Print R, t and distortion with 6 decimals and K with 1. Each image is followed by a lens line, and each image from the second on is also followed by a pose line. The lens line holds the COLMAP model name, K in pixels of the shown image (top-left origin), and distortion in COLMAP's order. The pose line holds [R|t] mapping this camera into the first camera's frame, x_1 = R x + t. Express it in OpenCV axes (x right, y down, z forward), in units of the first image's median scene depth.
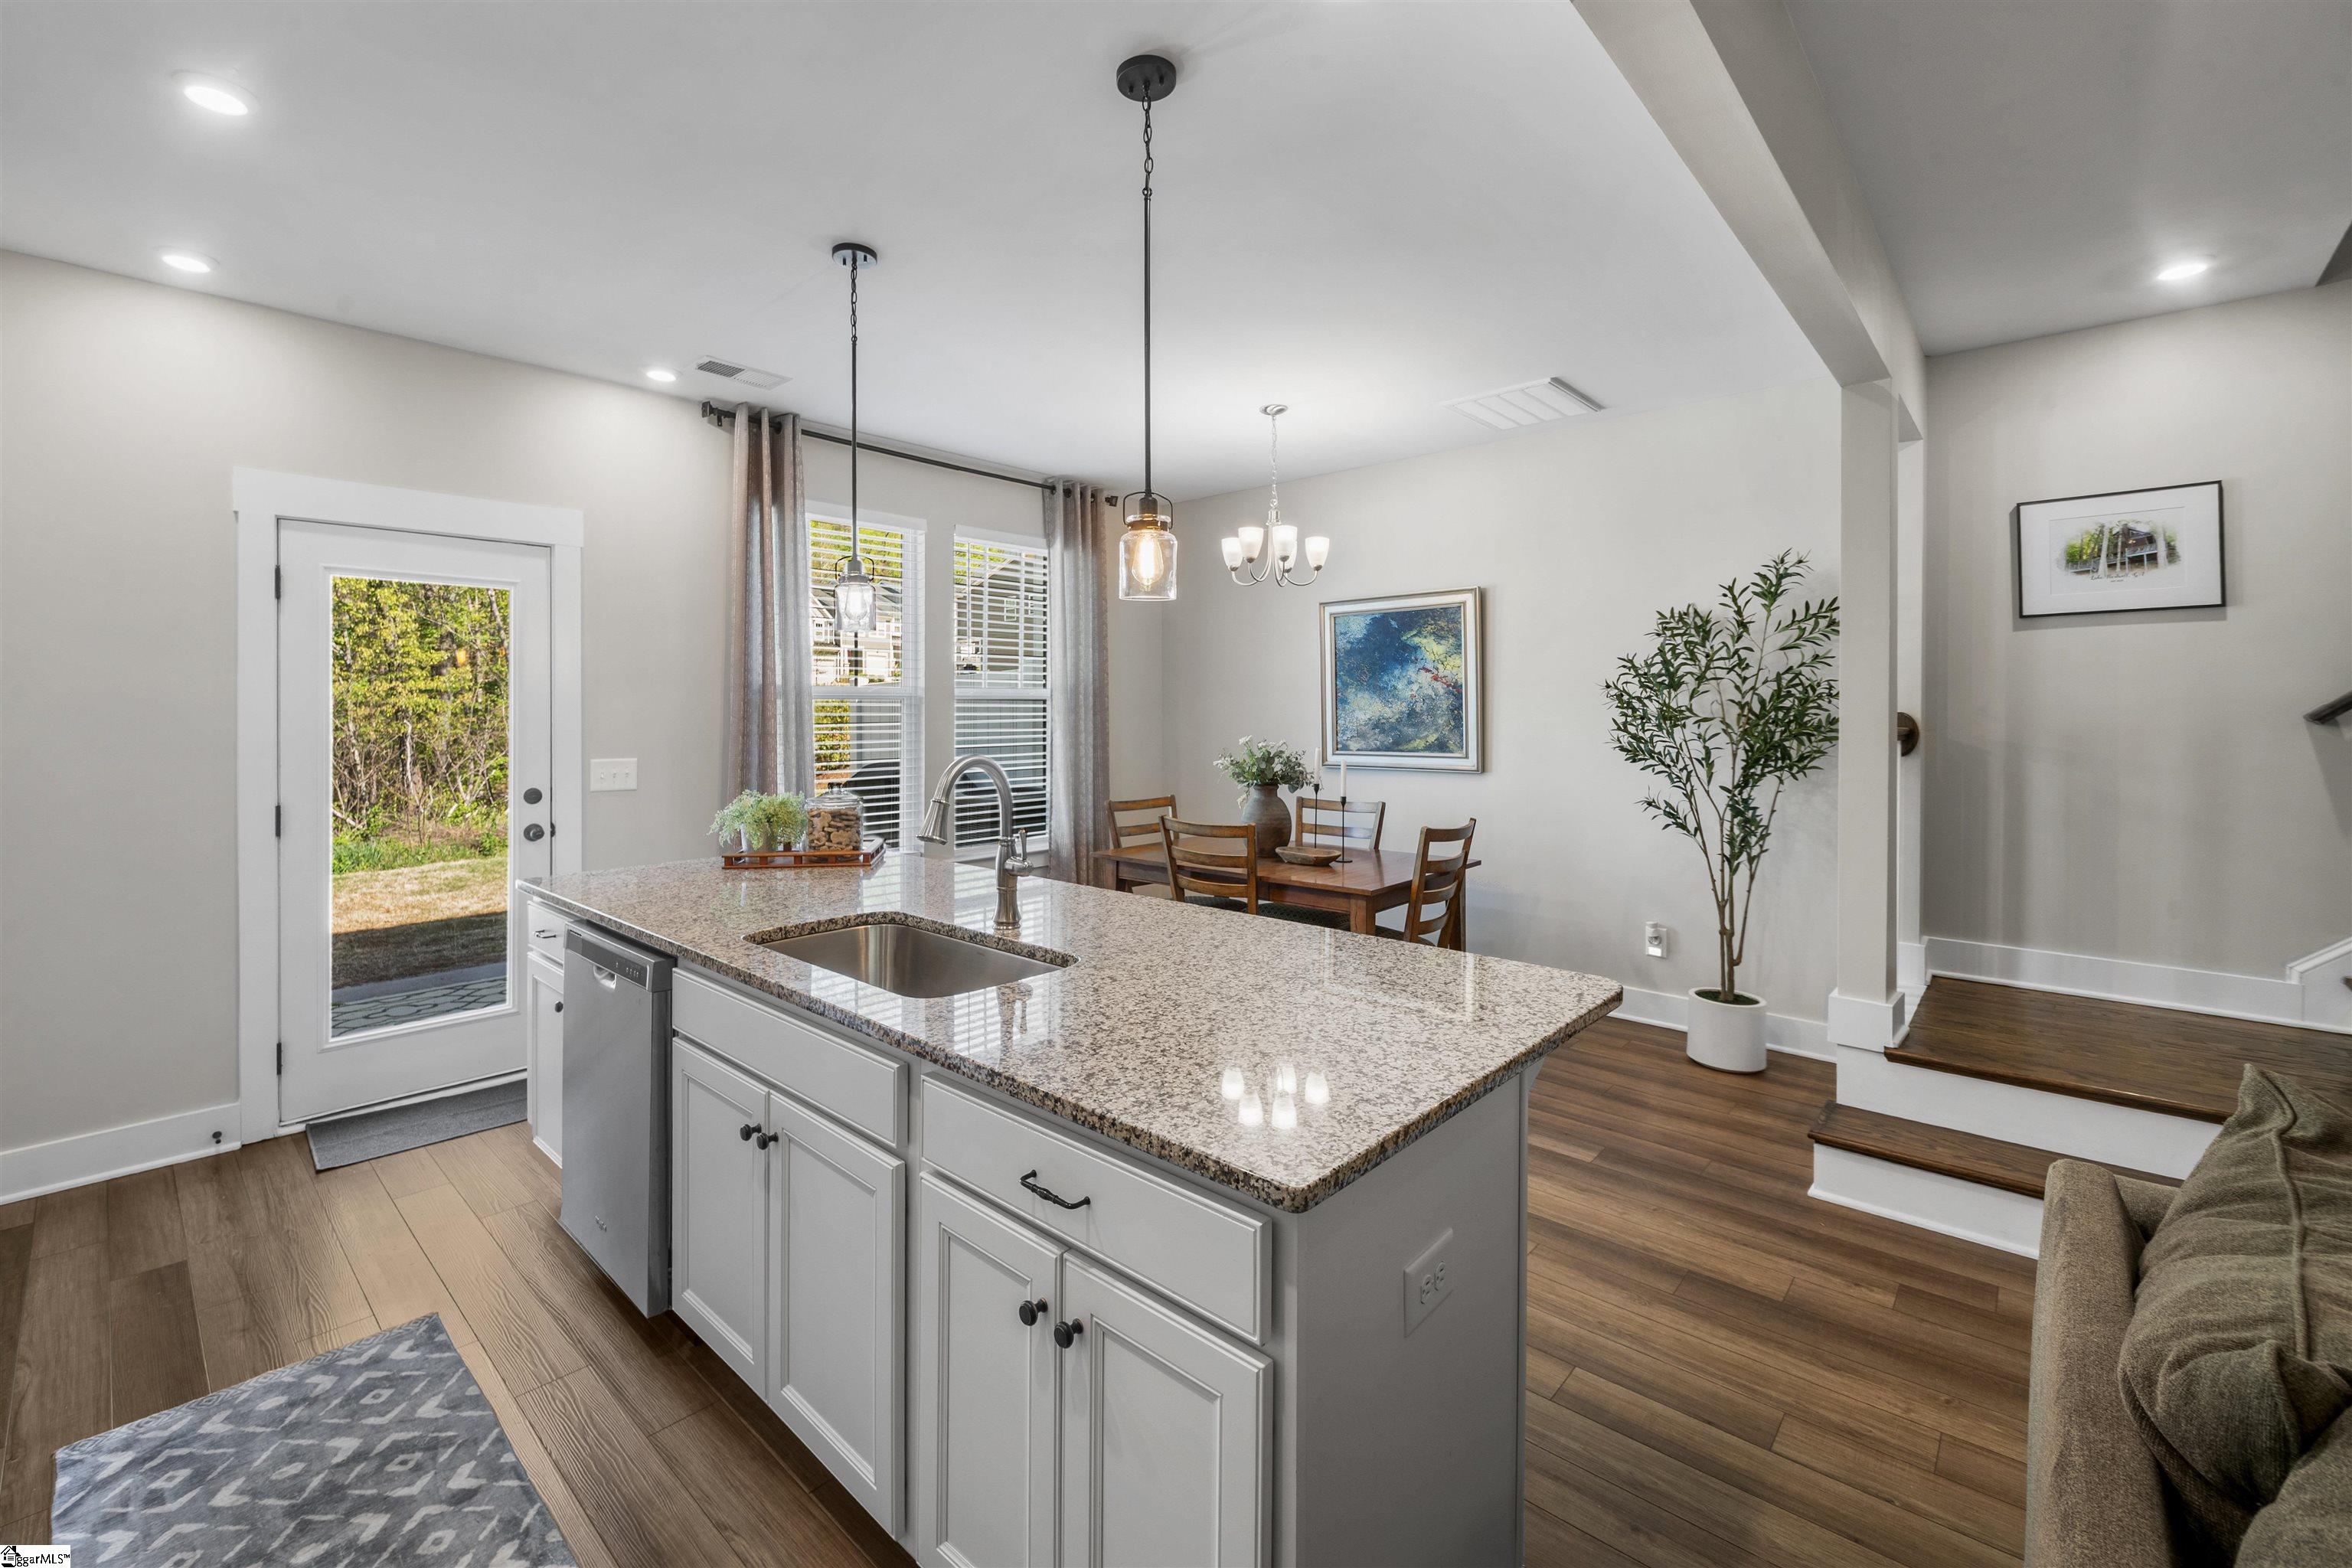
lens RADIAL K [[982.9, 0, 1161.4], [0, 982.9, 725.8], [0, 0, 1]] dist [0.015872, -0.015330]
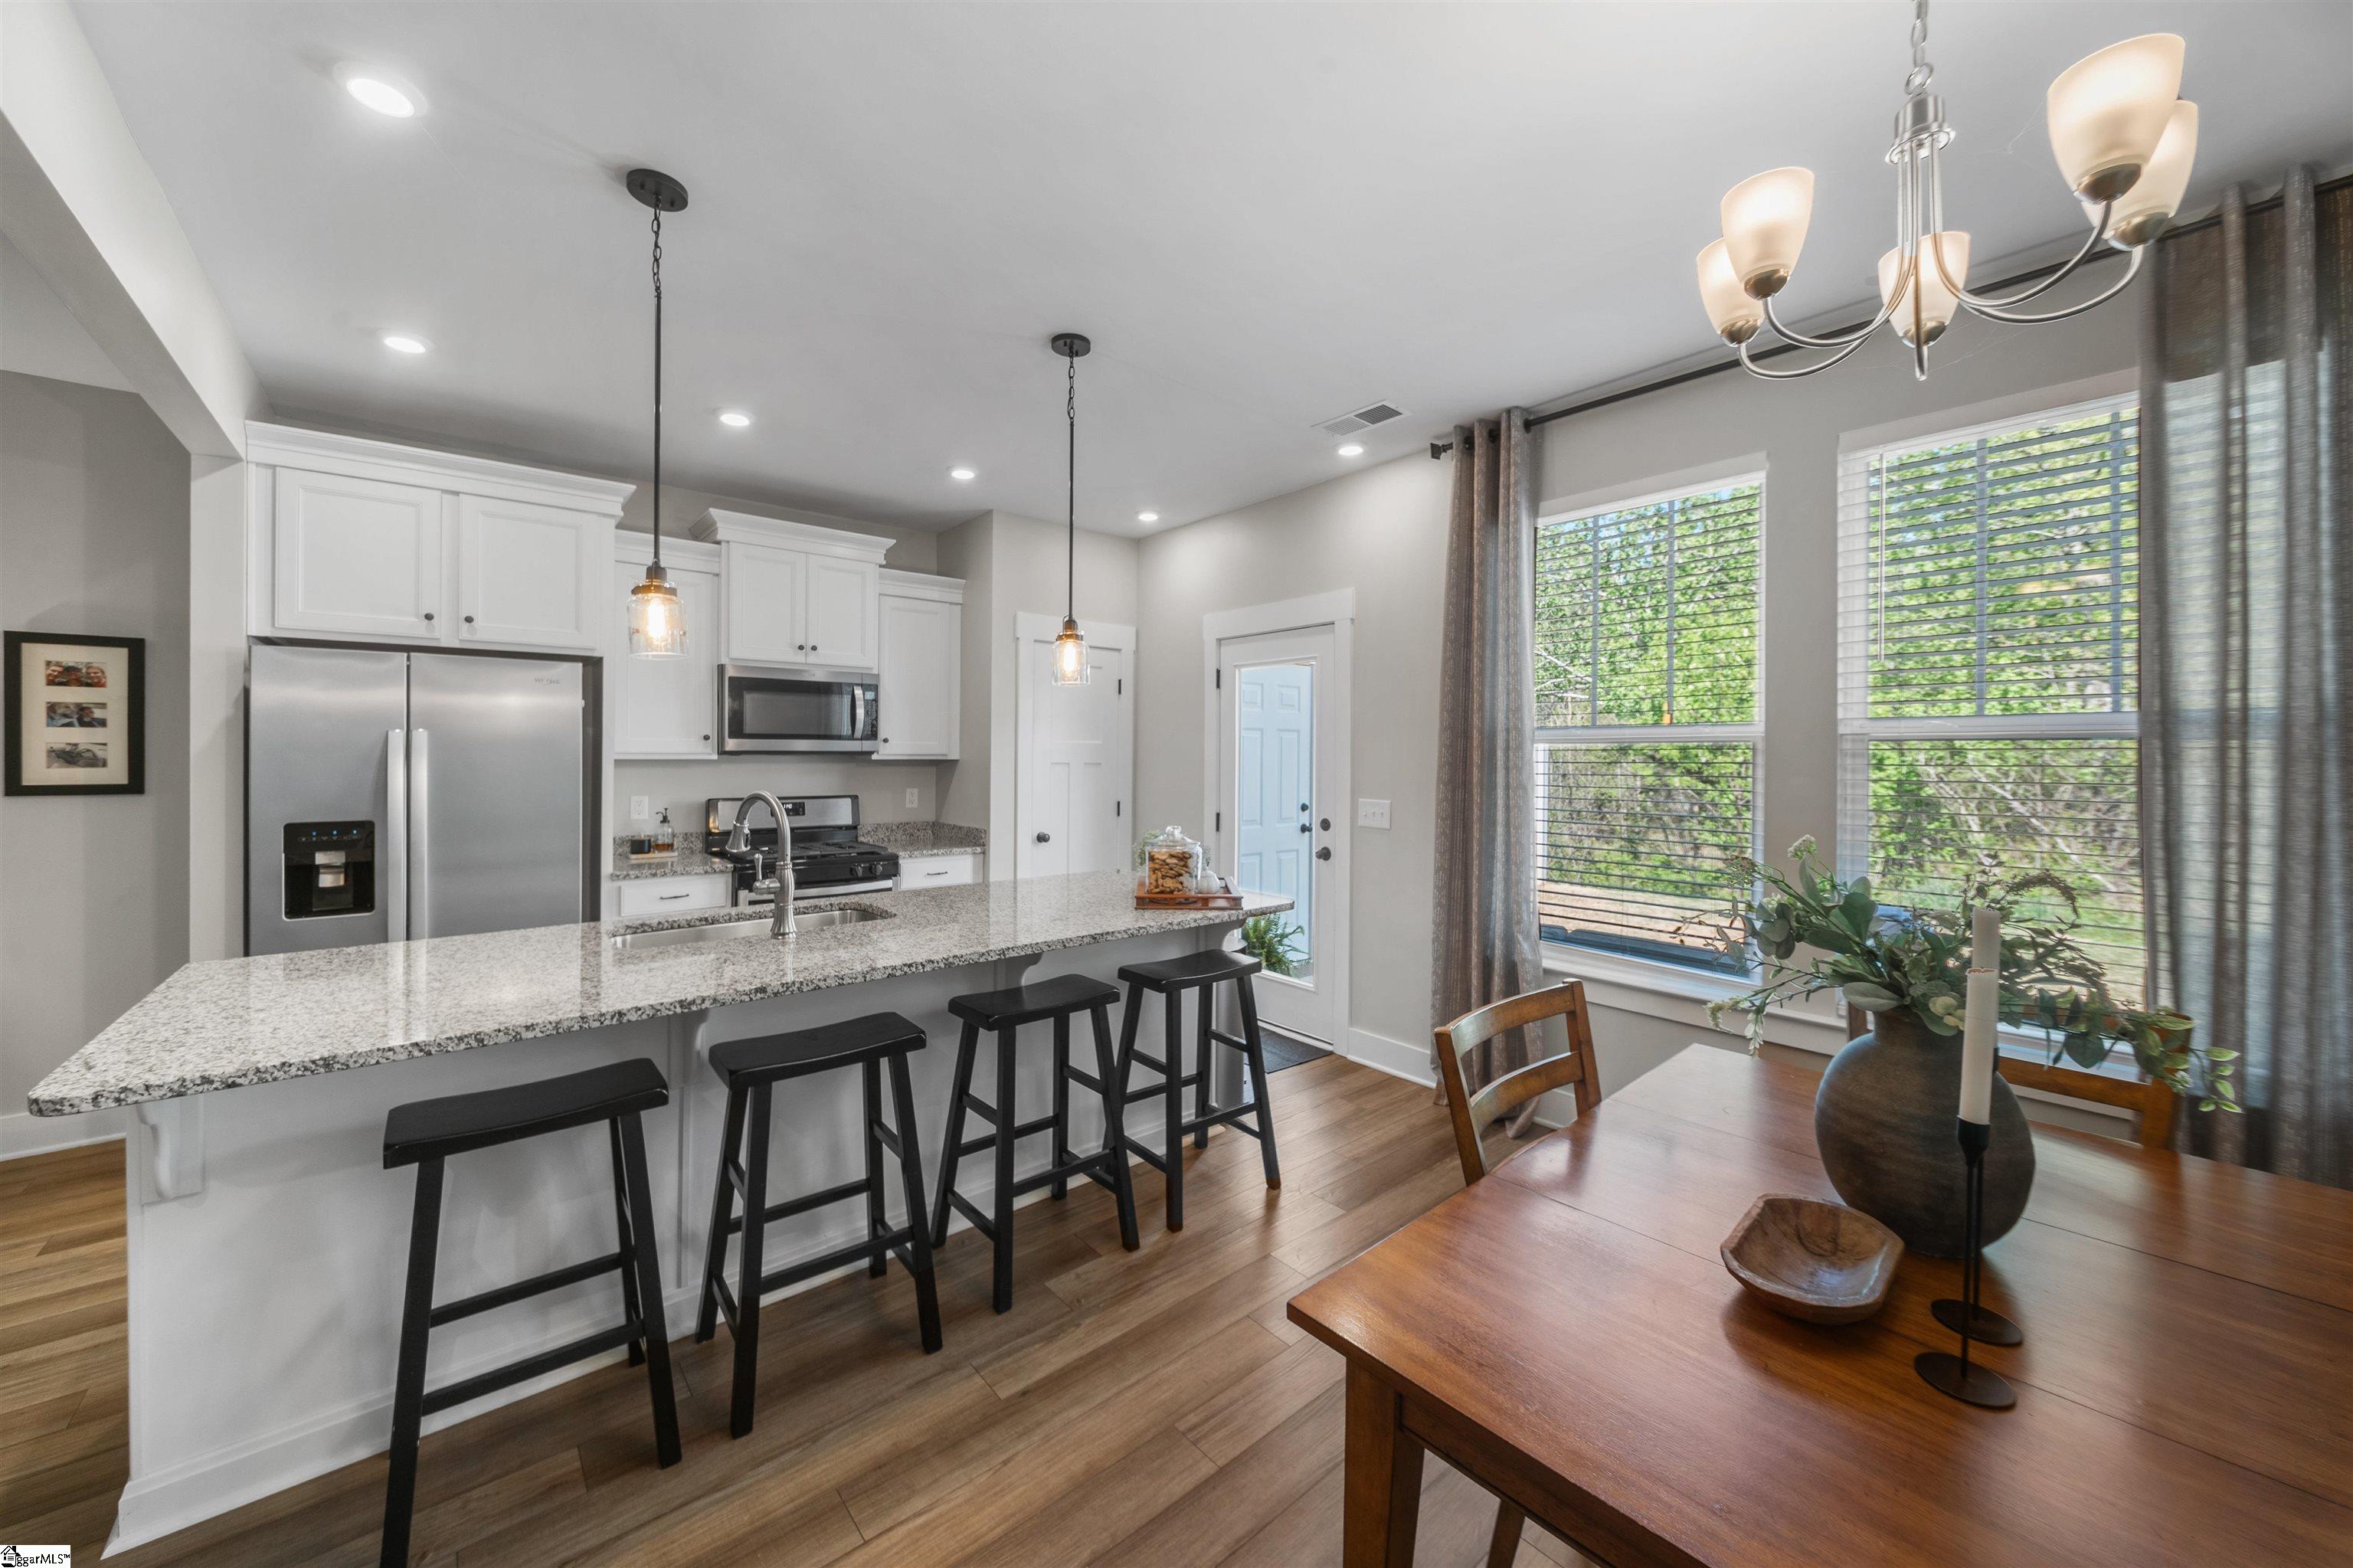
lens RADIAL K [[855.0, 0, 1133.0], [0, 855.0, 757.3], [0, 0, 1]] dist [0.014548, -0.005508]
pose [[-0.130096, 0.004420, -0.991492, 0.502027], [-0.018811, 0.999799, 0.006925, -0.018533], [0.991323, 0.019551, -0.129987, 0.955742]]
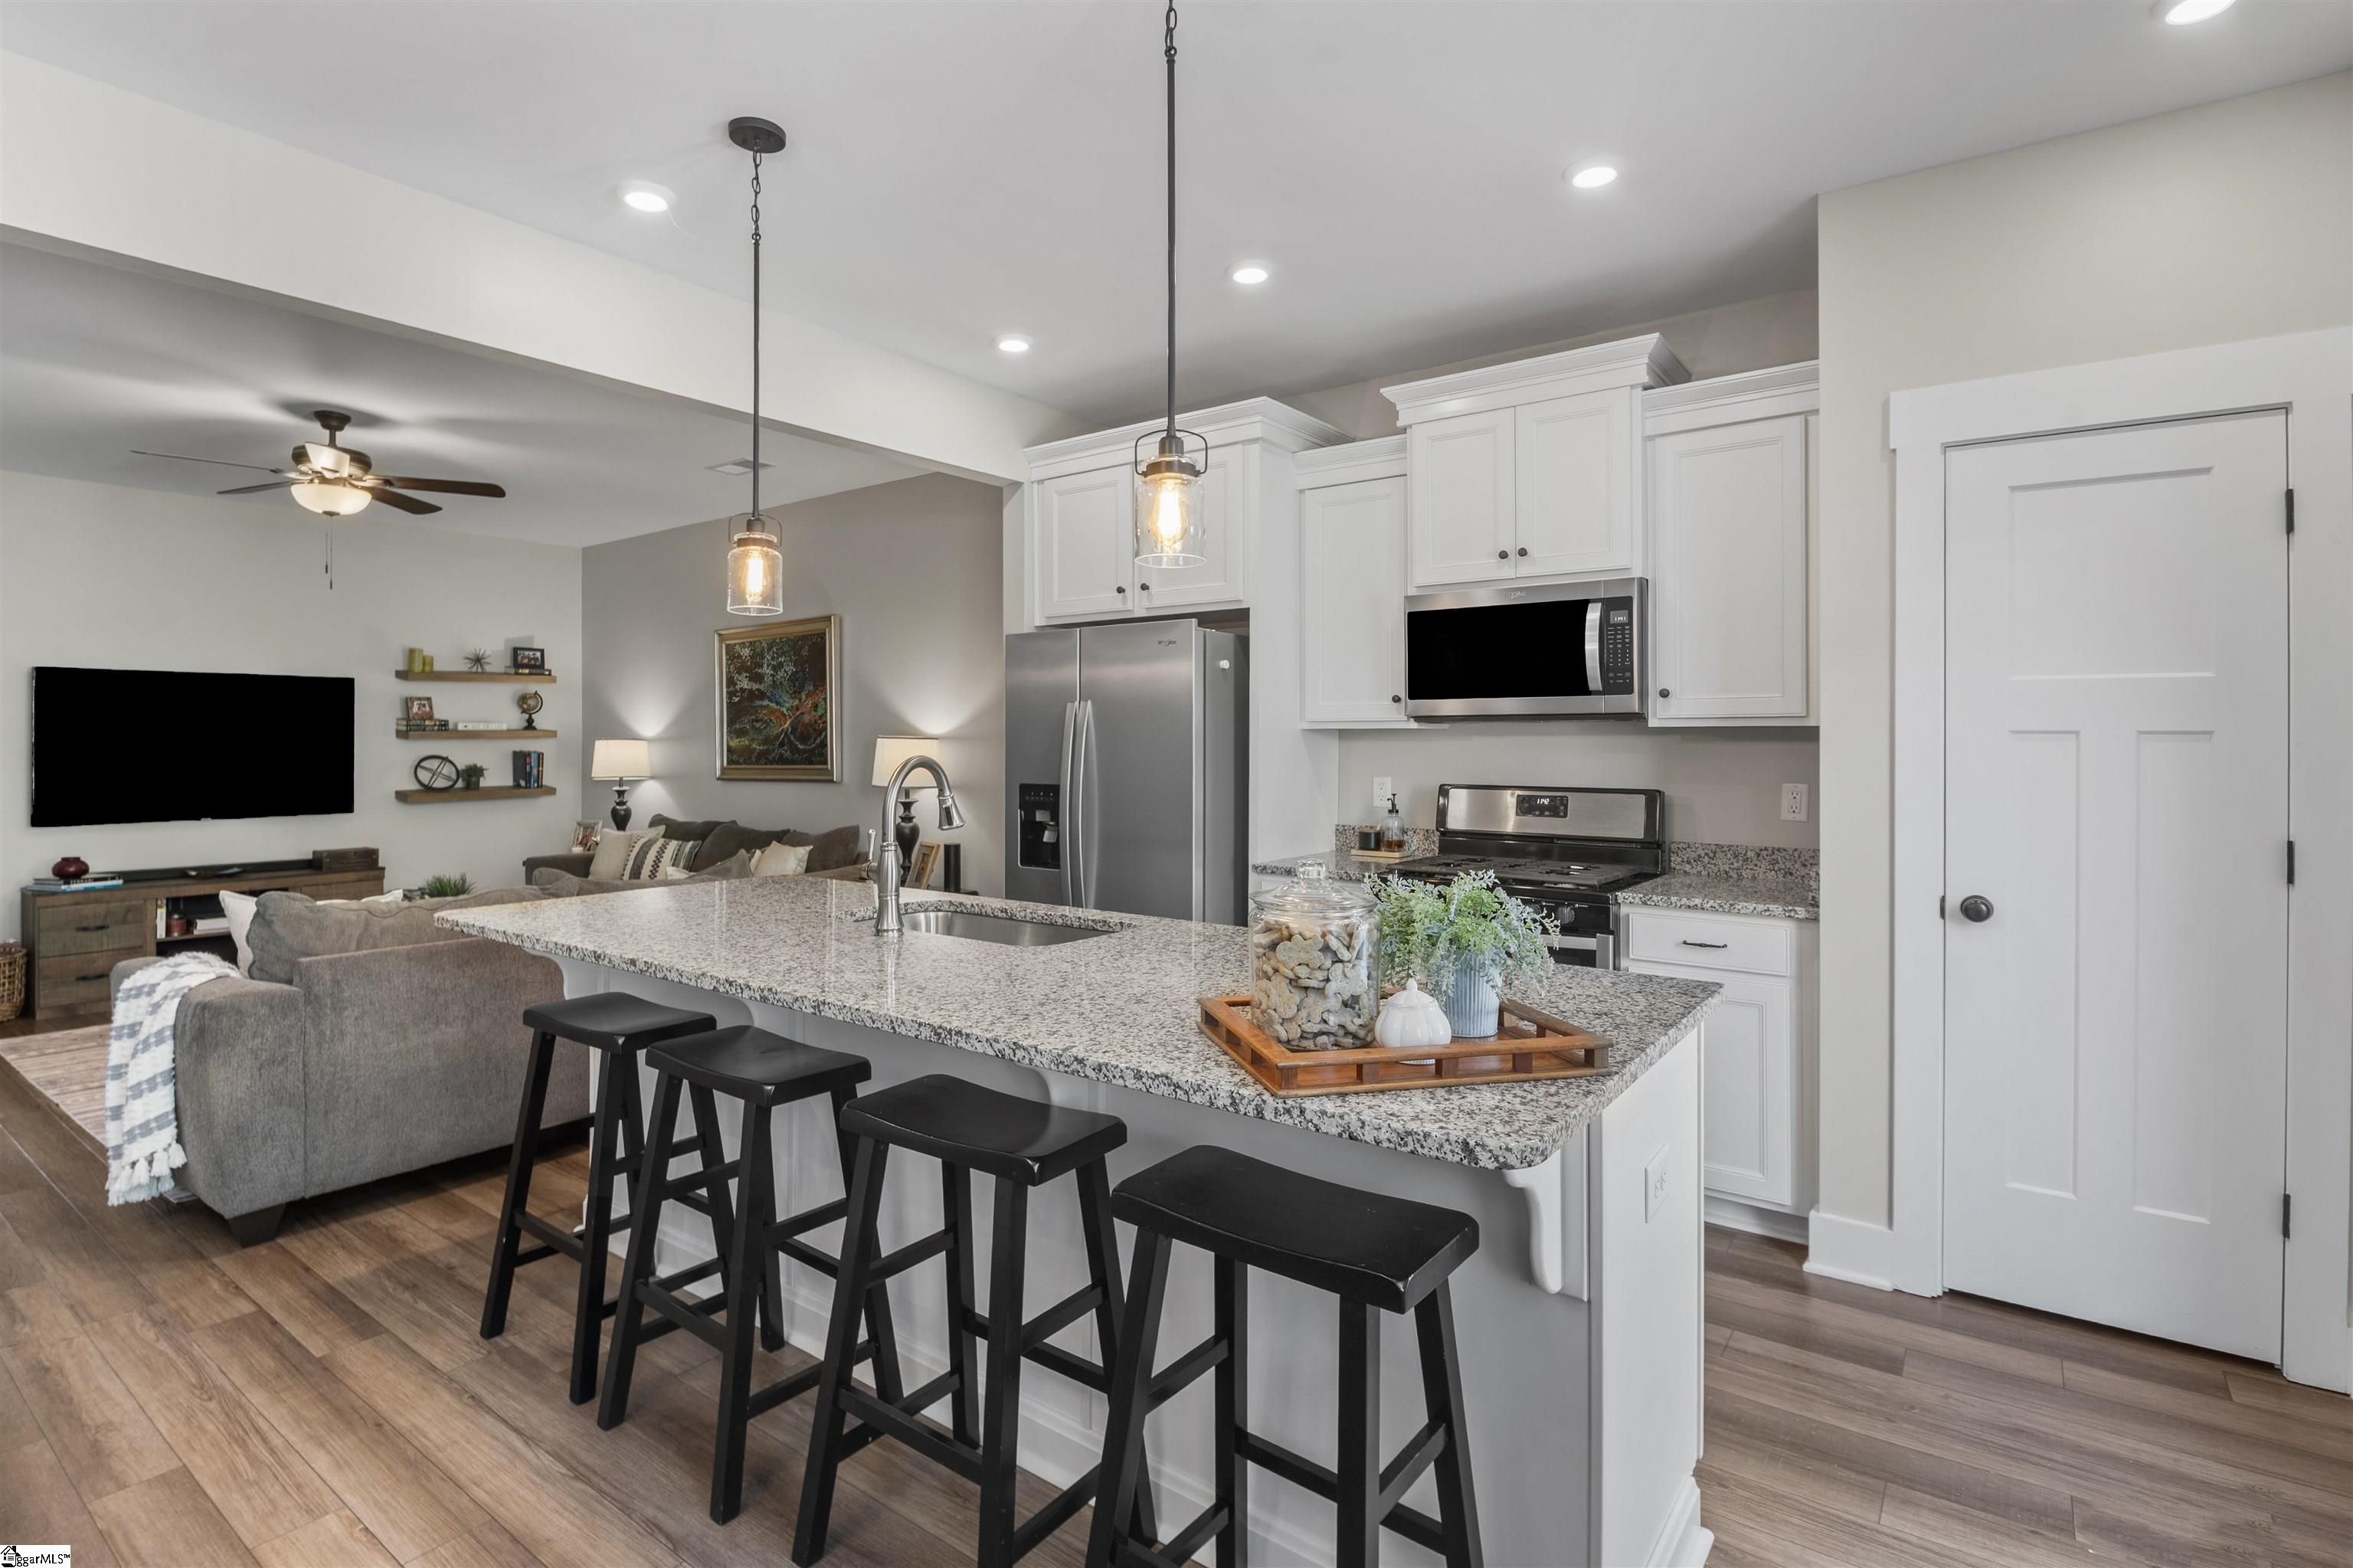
lens RADIAL K [[1150.3, 0, 1195.5], [0, 1150.3, 746.5], [0, 0, 1]] dist [-0.010160, -0.001024]
pose [[-0.990912, 0.000874, -0.134507, -0.203277], [-0.001520, 0.999842, 0.017702, 0.000338], [0.134501, 0.017745, -0.990755, 1.329513]]
